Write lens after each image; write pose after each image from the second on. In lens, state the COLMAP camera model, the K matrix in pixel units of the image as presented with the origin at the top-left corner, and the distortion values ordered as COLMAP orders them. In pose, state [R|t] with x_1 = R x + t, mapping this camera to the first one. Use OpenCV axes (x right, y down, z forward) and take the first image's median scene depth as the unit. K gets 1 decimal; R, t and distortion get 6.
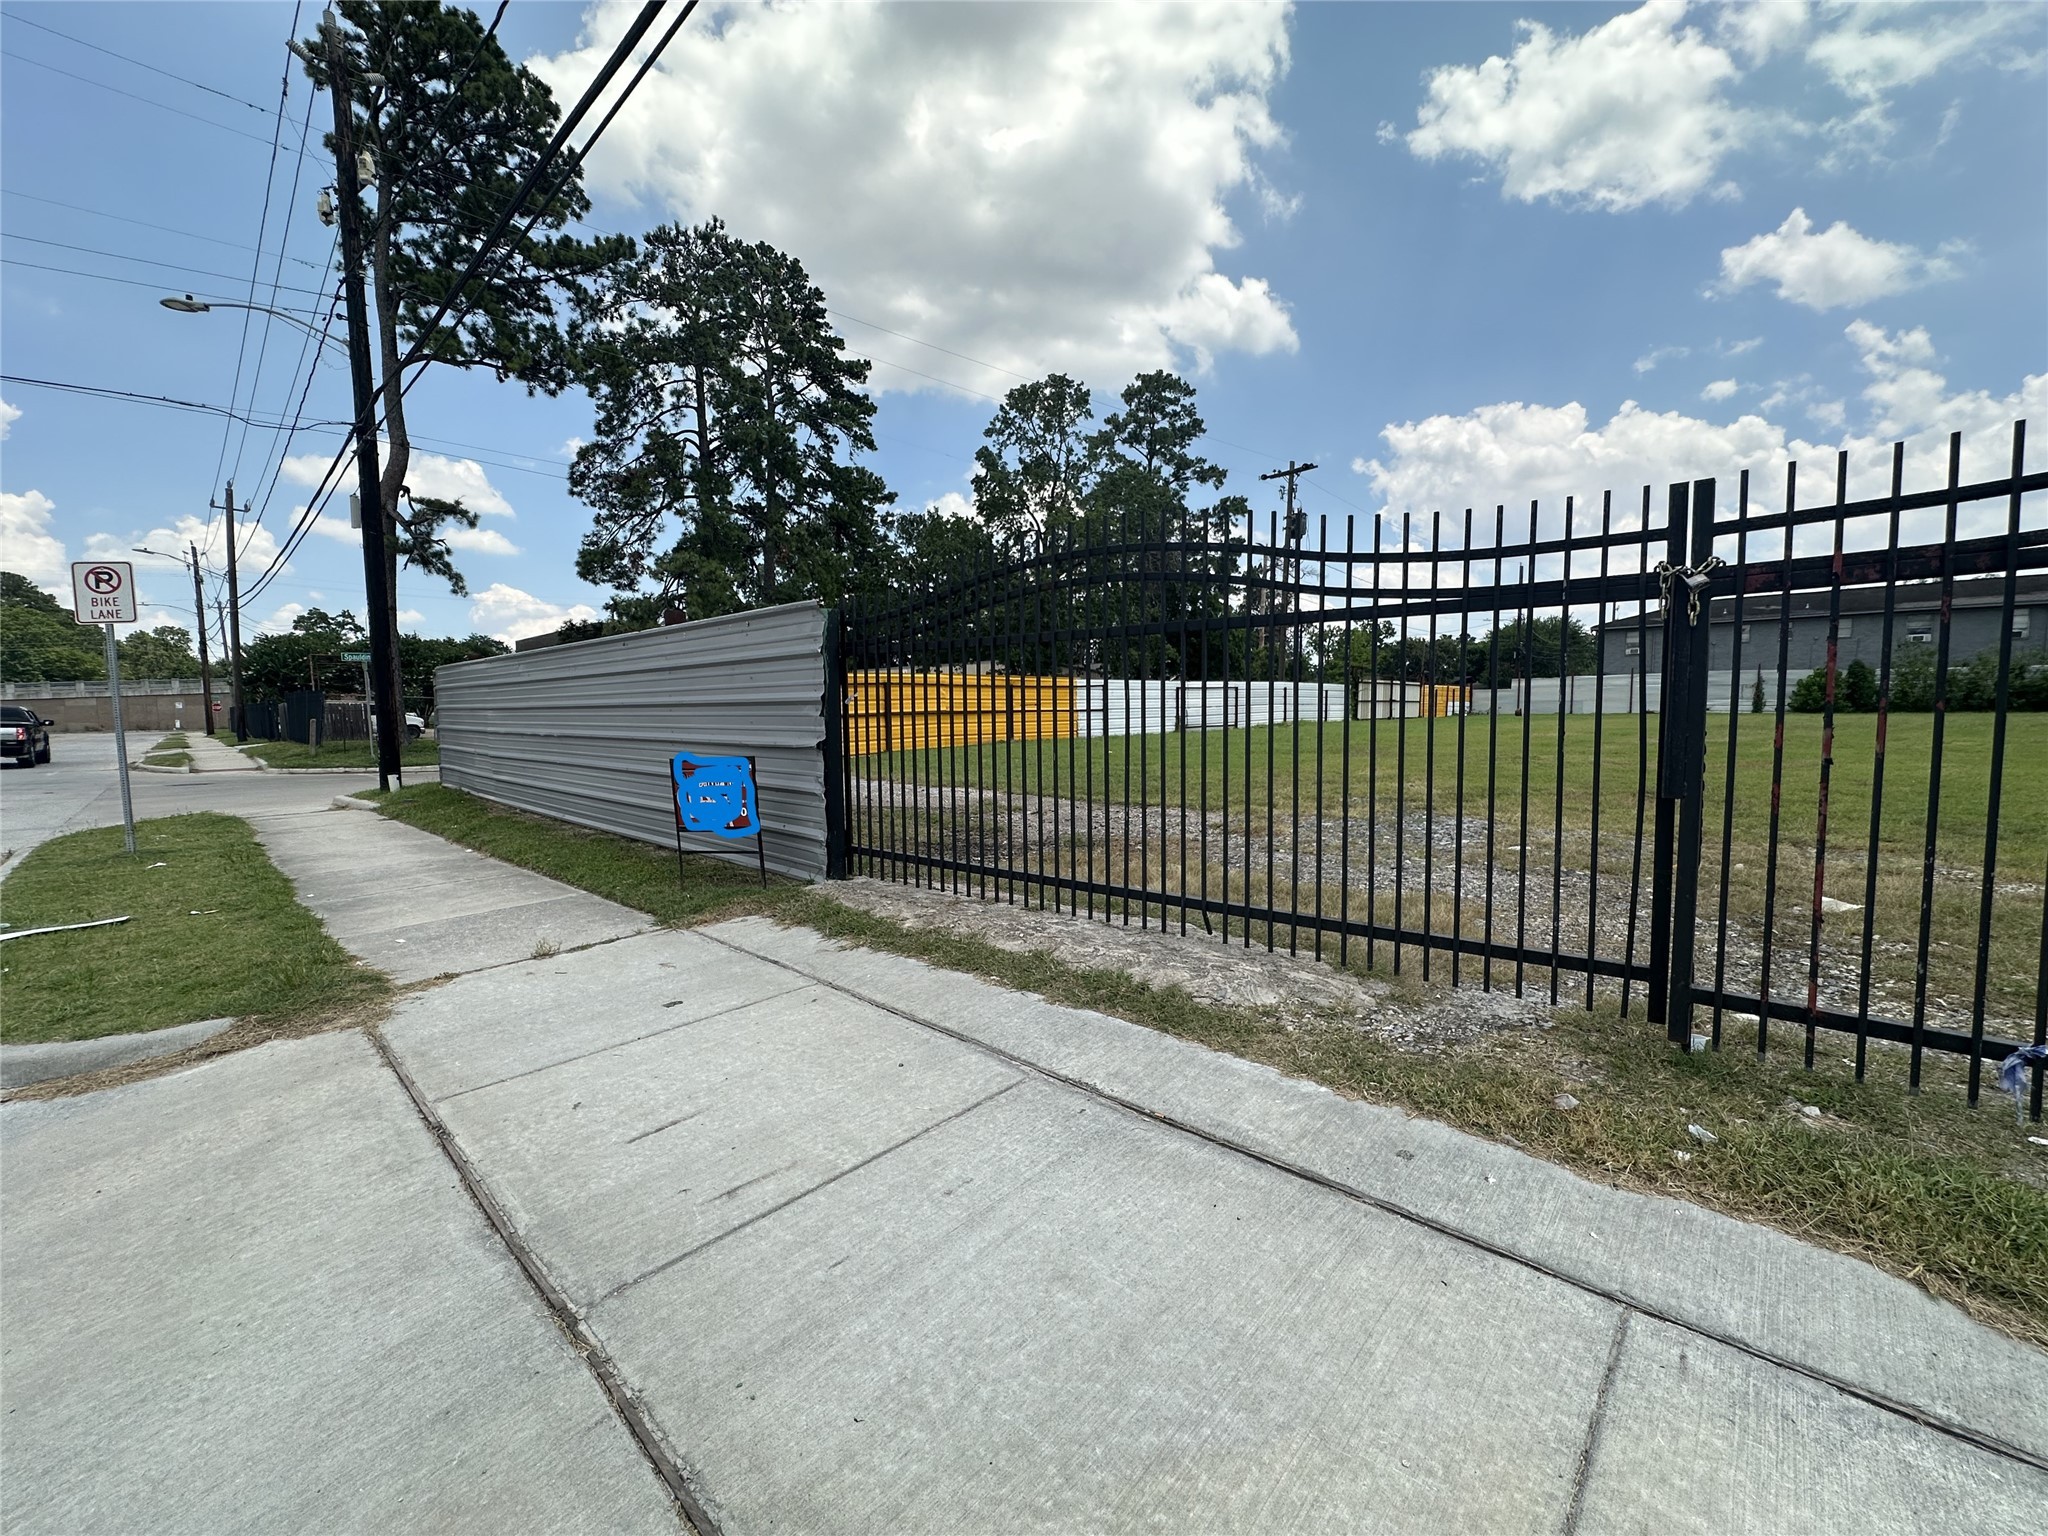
lens RADIAL K [[814.7, 0, 1022.5], [0, 814.7, 769.7], [0, 0, 1]] dist [-0.002464, 0.000588]
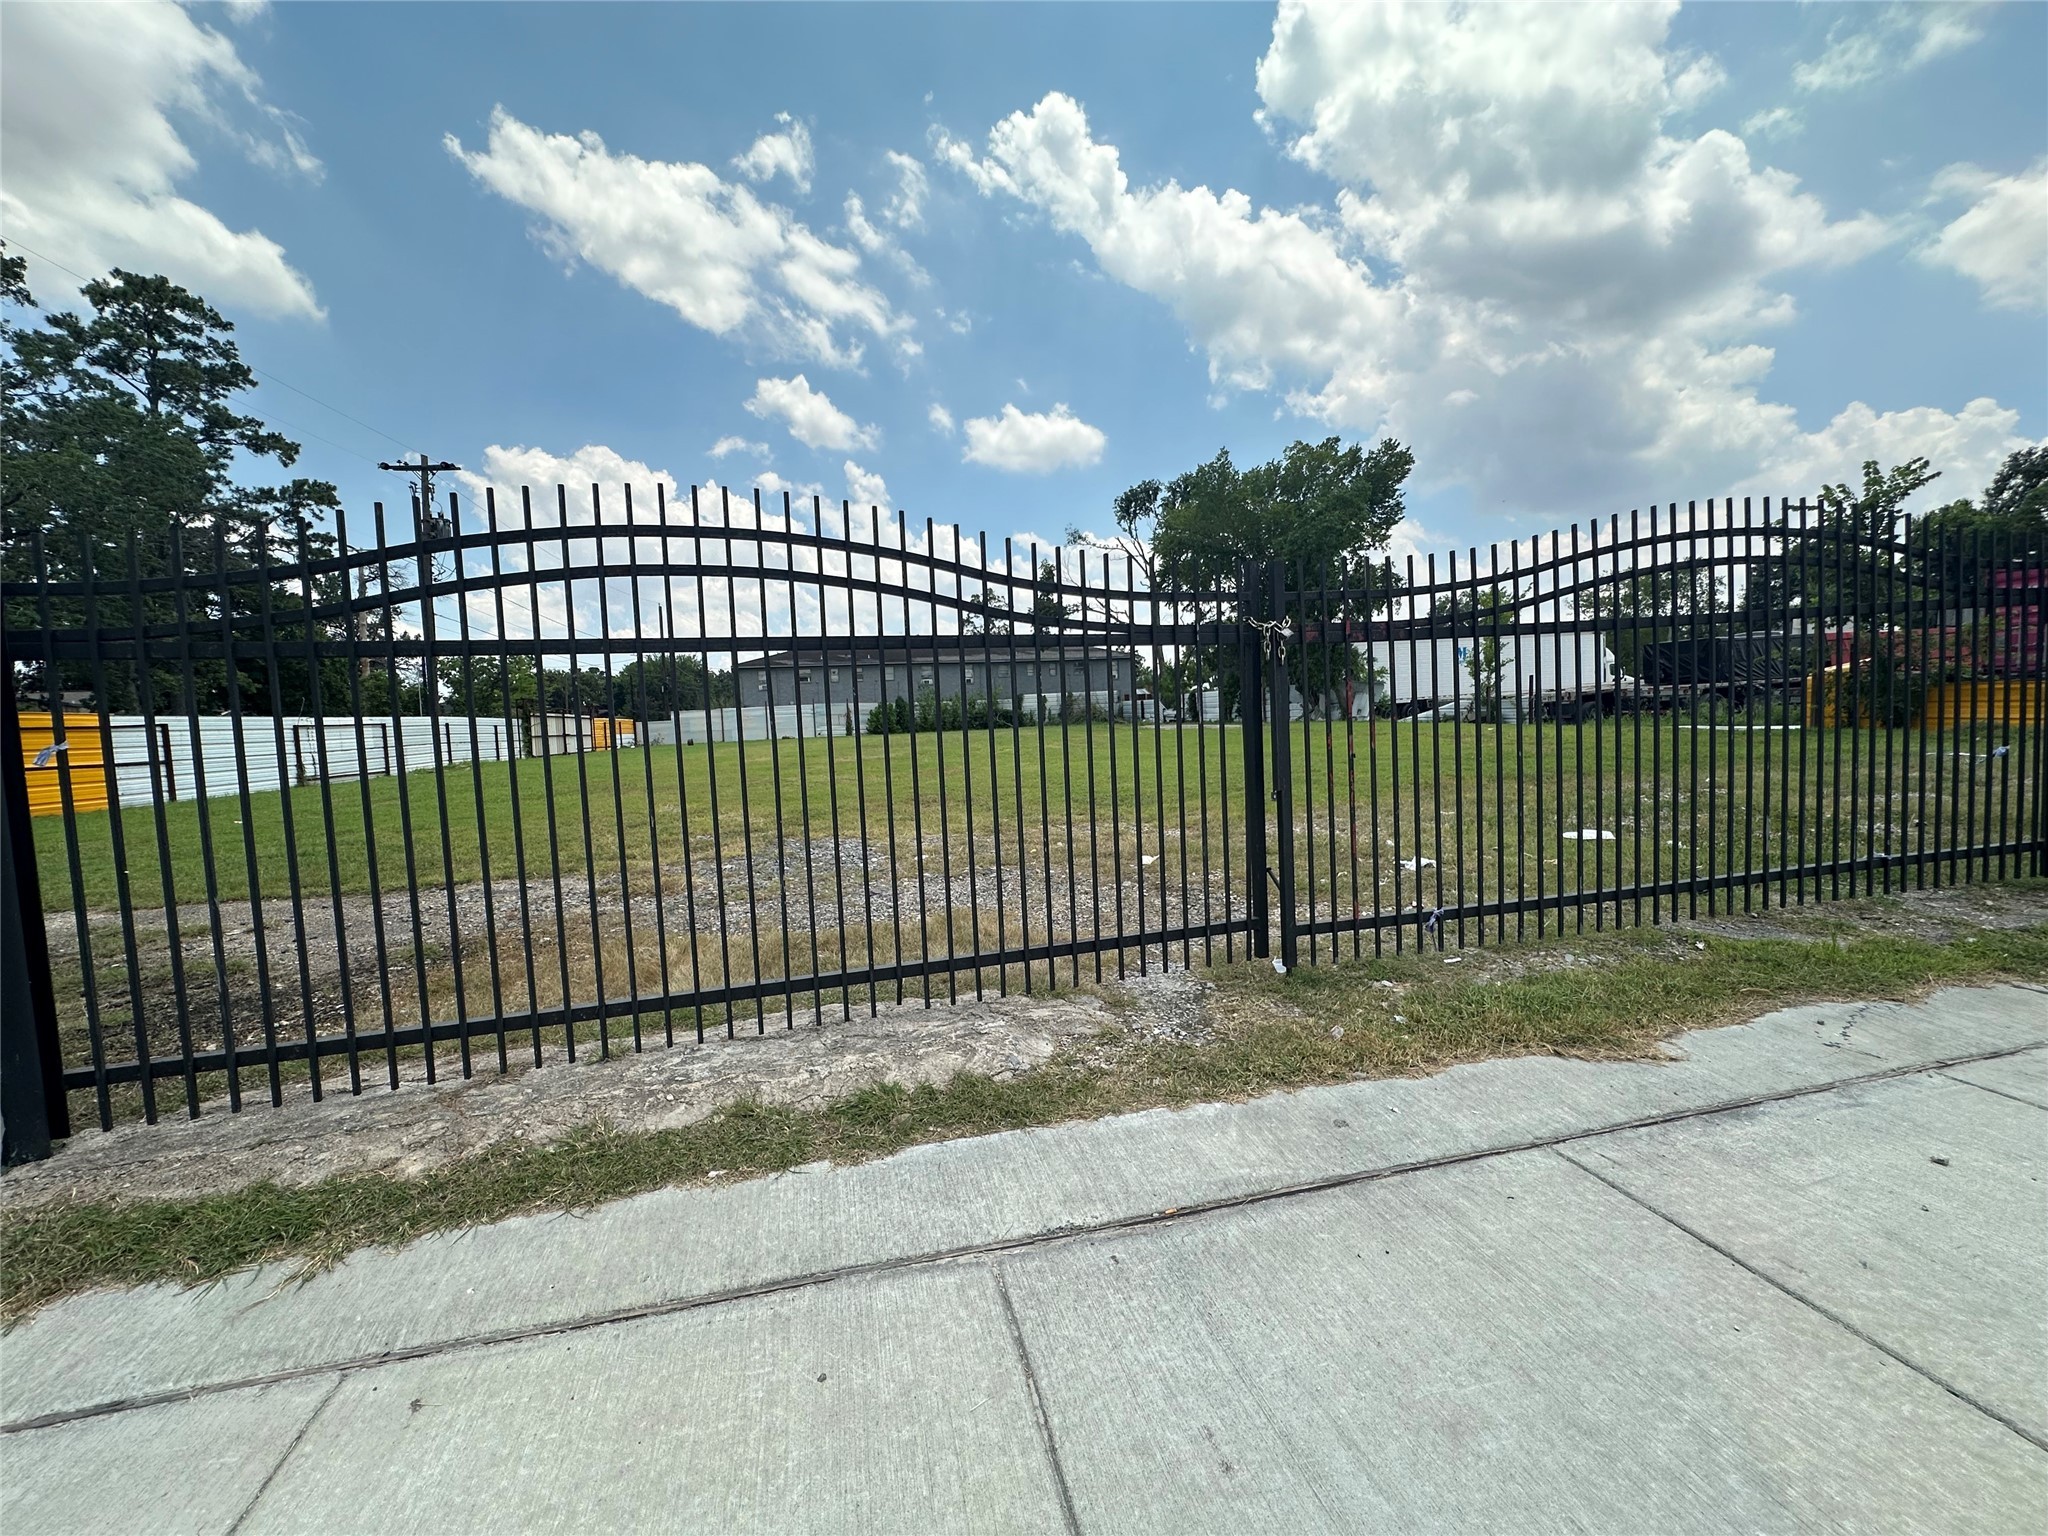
lens RADIAL K [[814.7, 0, 1022.5], [0, 814.7, 769.7], [0, 0, 1]] dist [-0.002464, 0.000588]
pose [[0.556027, -0.065878, 0.828549, -0.414761], [0.099602, 0.994952, 0.012267, -0.043243], [-0.825175, 0.075704, 0.559781, 0.429632]]
